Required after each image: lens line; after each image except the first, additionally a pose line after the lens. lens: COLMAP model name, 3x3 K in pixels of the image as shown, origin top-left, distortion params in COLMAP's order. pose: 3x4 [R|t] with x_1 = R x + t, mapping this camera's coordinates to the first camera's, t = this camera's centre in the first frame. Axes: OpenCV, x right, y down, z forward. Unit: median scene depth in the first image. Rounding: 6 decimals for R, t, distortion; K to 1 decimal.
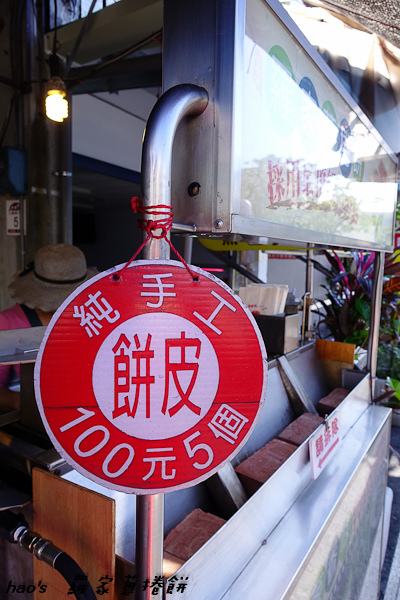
lens RADIAL K [[416.4, 0, 200.5], [0, 416.4, 300.1], [0, 0, 1]] dist [0.009075, -0.001952]
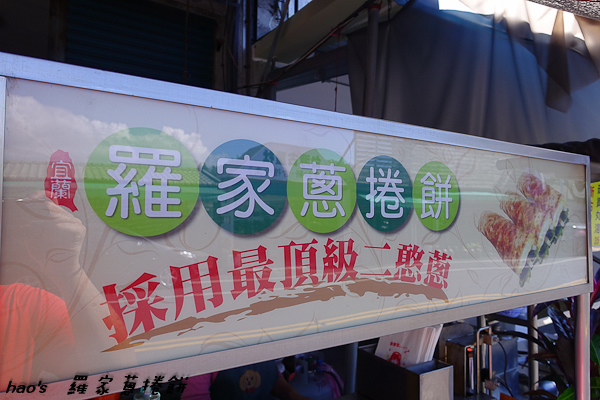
lens RADIAL K [[416.4, 0, 300.5], [0, 416.4, 203.4], [0, 0, 1]] dist [0.009075, -0.001952]
pose [[0.918949, -0.025087, -0.393579, 0.255212], [-0.027323, 0.991527, -0.126997, -0.133558], [0.393430, 0.127457, 0.910477, 0.162047]]
